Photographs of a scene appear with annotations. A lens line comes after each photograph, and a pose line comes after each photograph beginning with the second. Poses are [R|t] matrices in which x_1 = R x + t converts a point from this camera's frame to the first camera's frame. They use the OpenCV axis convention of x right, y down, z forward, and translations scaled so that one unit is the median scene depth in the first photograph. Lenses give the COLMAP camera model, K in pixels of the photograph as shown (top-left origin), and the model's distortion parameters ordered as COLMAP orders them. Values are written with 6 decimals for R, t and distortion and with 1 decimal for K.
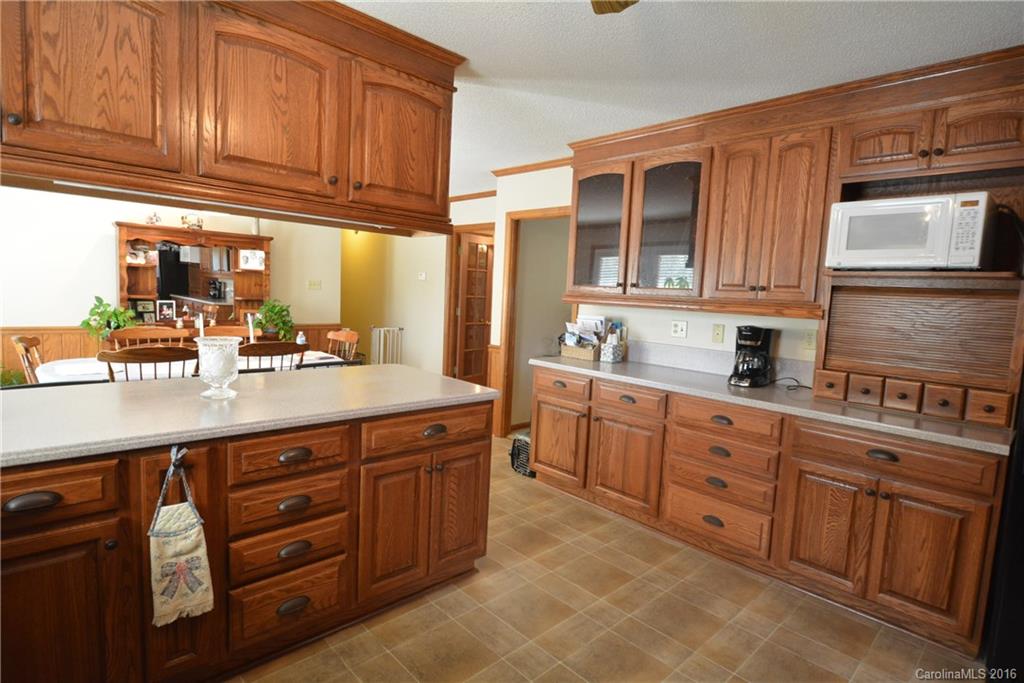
lens RADIAL K [[525.6, 0, 512.6], [0, 525.6, 339.9], [0, 0, 1]] dist [0.003658, -0.009567]
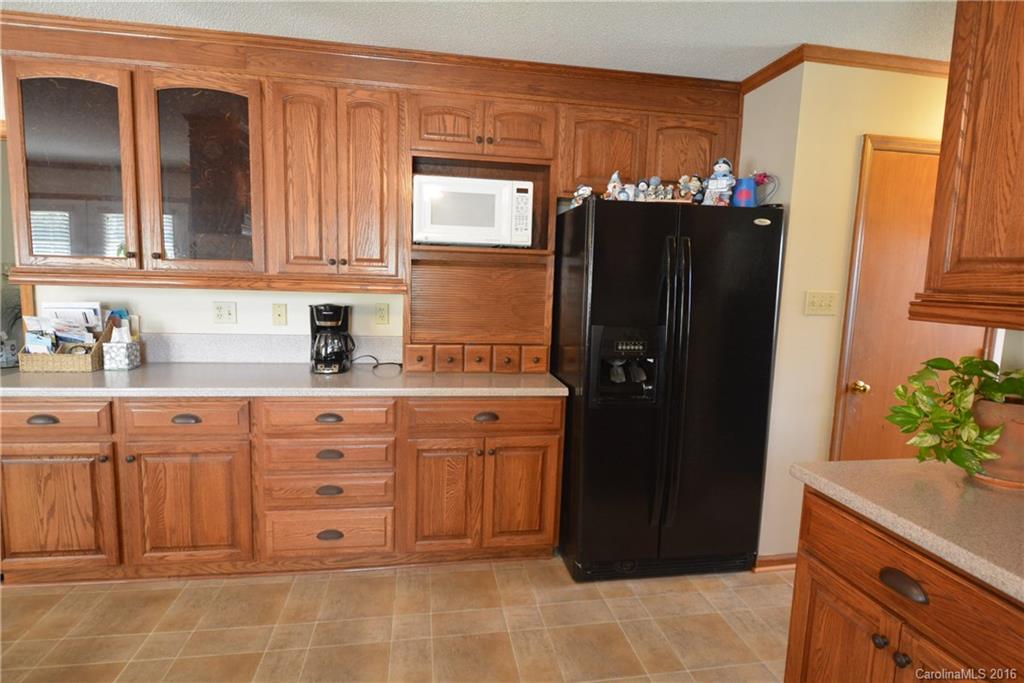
lens RADIAL K [[525.6, 0, 511.9], [0, 525.6, 341.3], [0, 0, 1]] dist [0.003658, -0.009567]
pose [[0.559516, -0.125551, 0.819255, -0.111878], [0.071742, 0.992086, 0.103042, -0.035663], [-0.825709, 0.001121, 0.564095, 0.261289]]
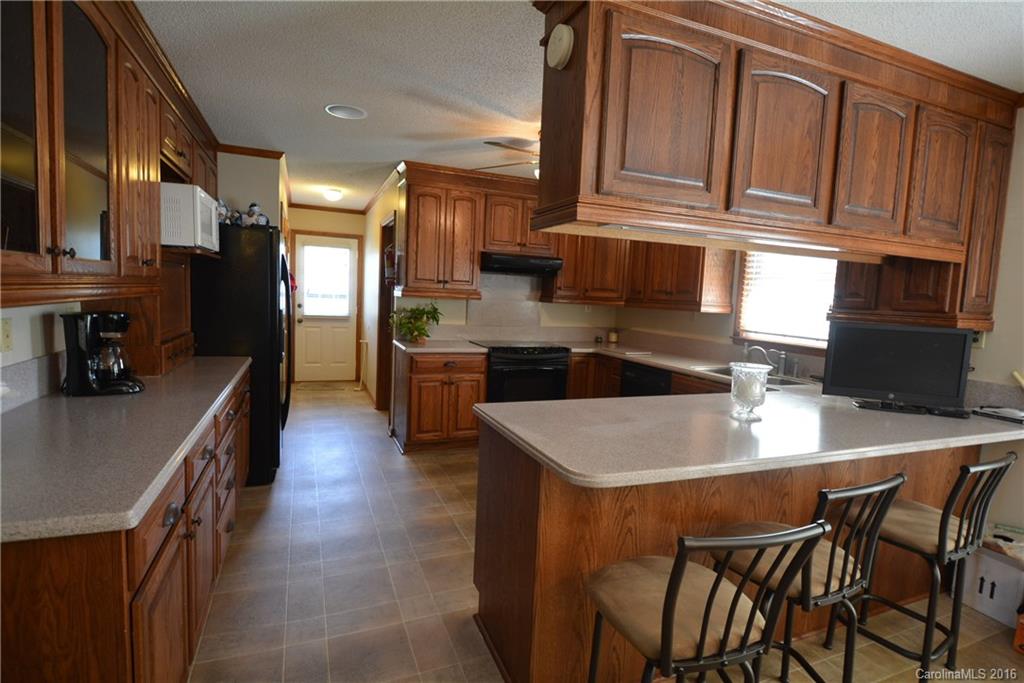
lens RADIAL K [[525.6, 0, 515.3], [0, 525.6, 341.7], [0, 0, 1]] dist [0.003658, -0.009567]
pose [[-0.928452, -0.122230, 0.350765, -0.359085], [-0.055561, 0.979384, 0.194215, -0.169814], [-0.367272, 0.160831, -0.916103, 1.575811]]
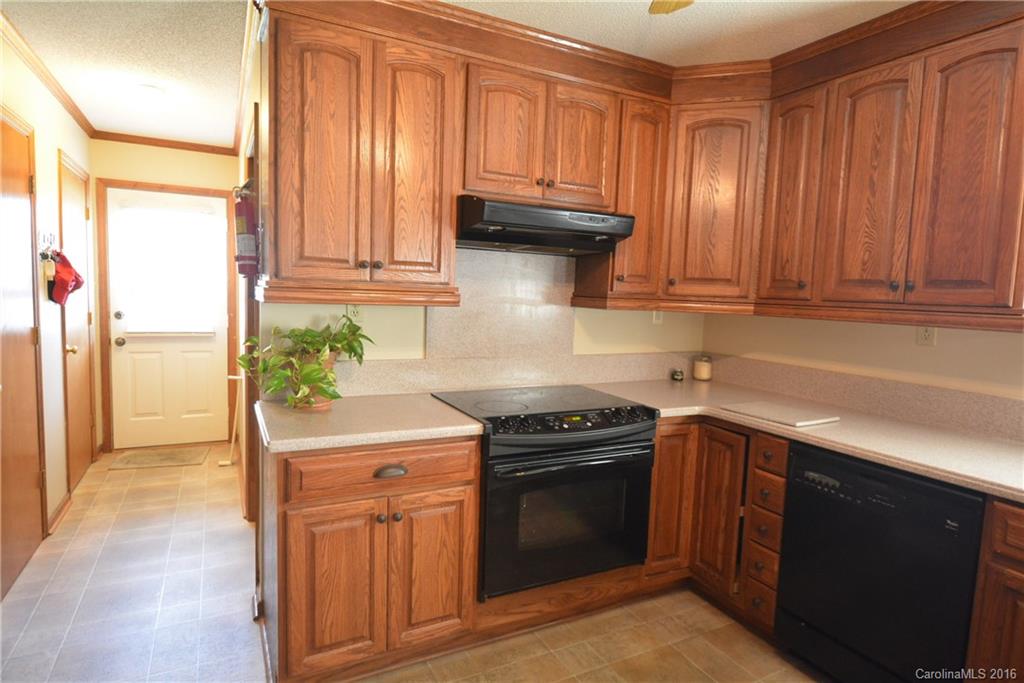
lens RADIAL K [[578.3, 0, 514.1], [0, 578.3, 338.3], [0, 0, 1]] dist [0.006650, 0.000395]
pose [[-0.956461, -0.103220, 0.272999, 0.045865], [-0.052787, 0.981127, 0.186019, -0.079548], [-0.287047, 0.163509, -0.943858, 0.812336]]
